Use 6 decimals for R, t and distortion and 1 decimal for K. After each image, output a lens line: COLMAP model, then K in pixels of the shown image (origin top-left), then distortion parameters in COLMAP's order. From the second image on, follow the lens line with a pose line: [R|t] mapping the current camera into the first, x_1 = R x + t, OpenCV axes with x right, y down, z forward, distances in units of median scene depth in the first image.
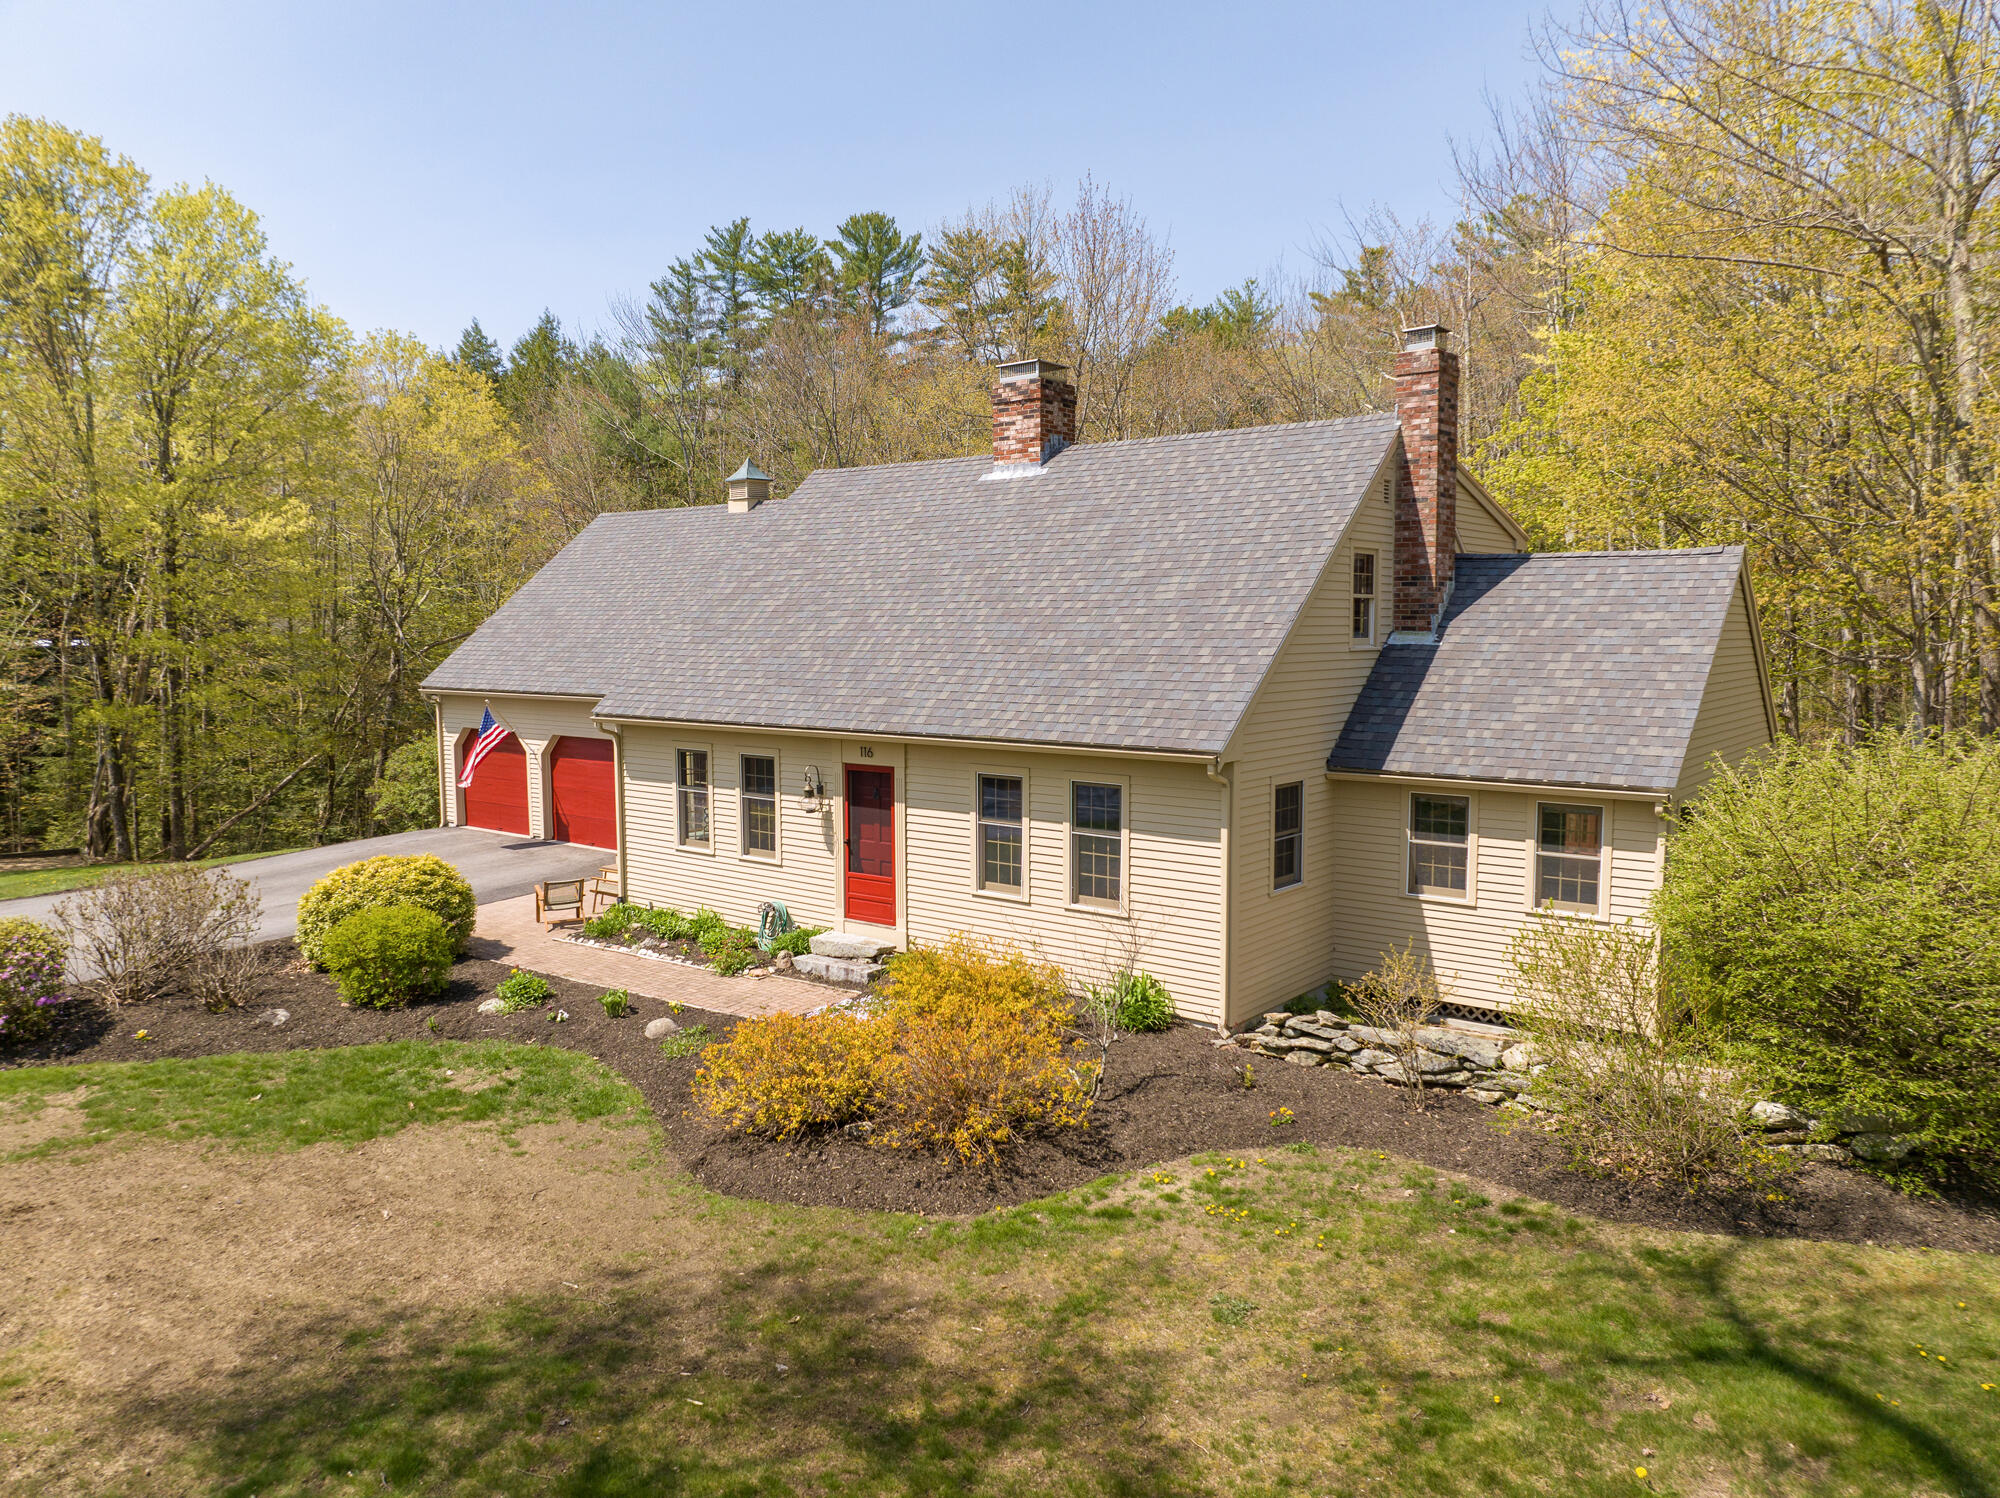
lens RADIAL K [[1348.3, 0, 1000.0], [0, 1348.3, 824.2], [0, 0, 1]] dist [-0.010592, -0.003021]
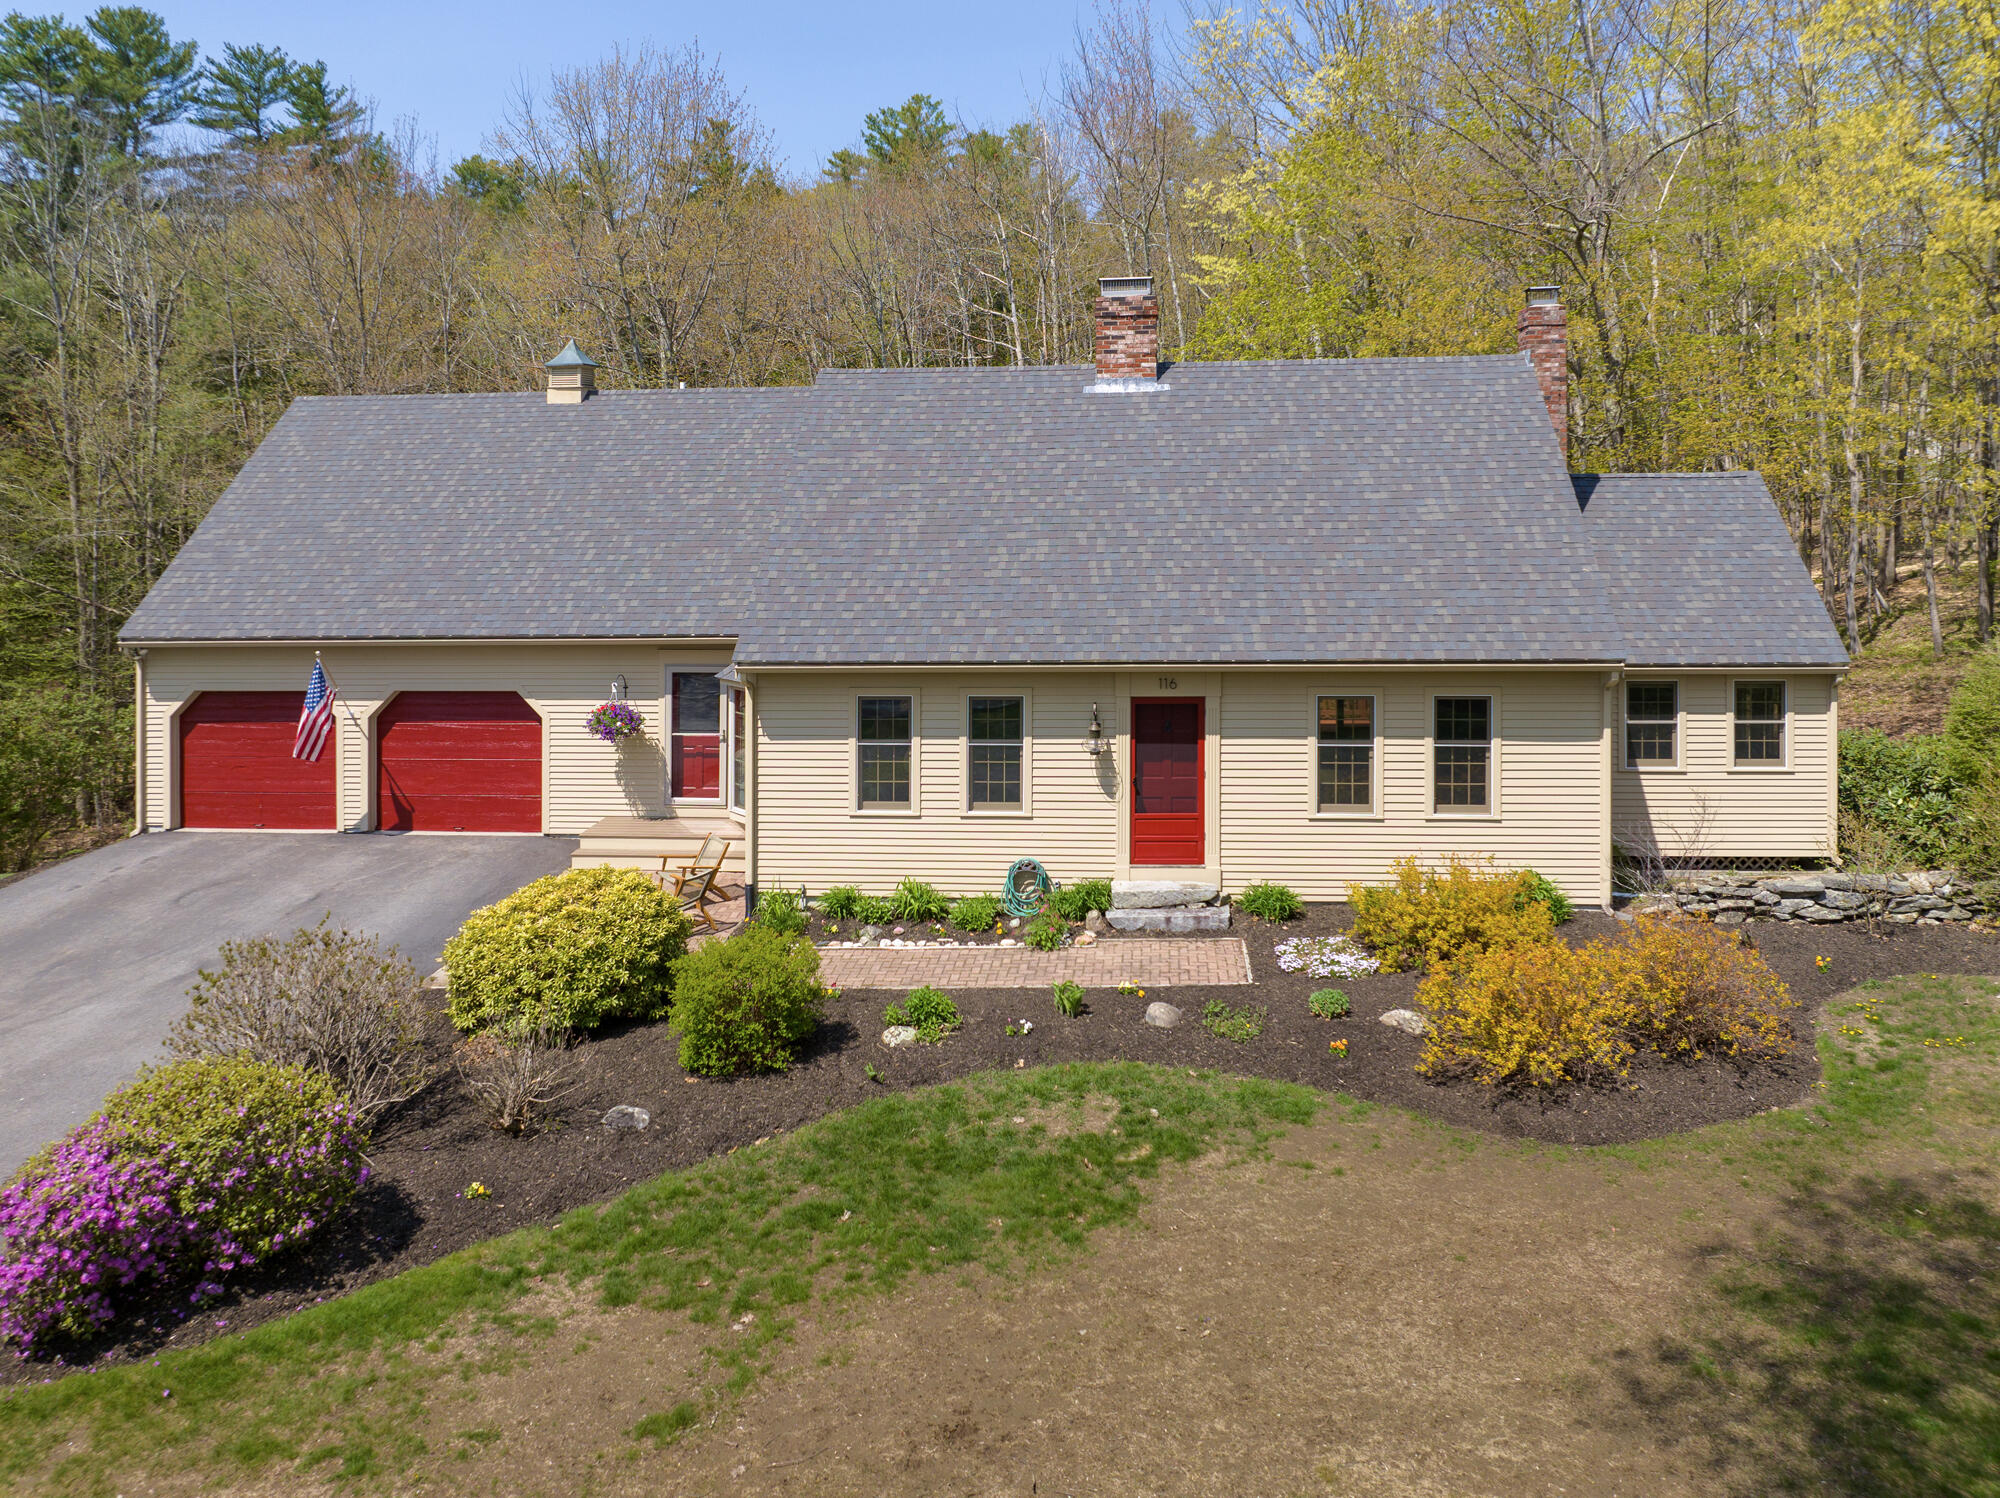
lens RADIAL K [[1410.9, 0, 1014.2], [0, 1410.9, 622.9], [0, 0, 1]] dist [-0.007764, -0.036849]
pose [[0.843091, -0.059700, 0.534446, -0.691514], [0.088991, 0.995605, -0.029169, -0.074496], [-0.530356, 0.072153, 0.844699, 0.208336]]
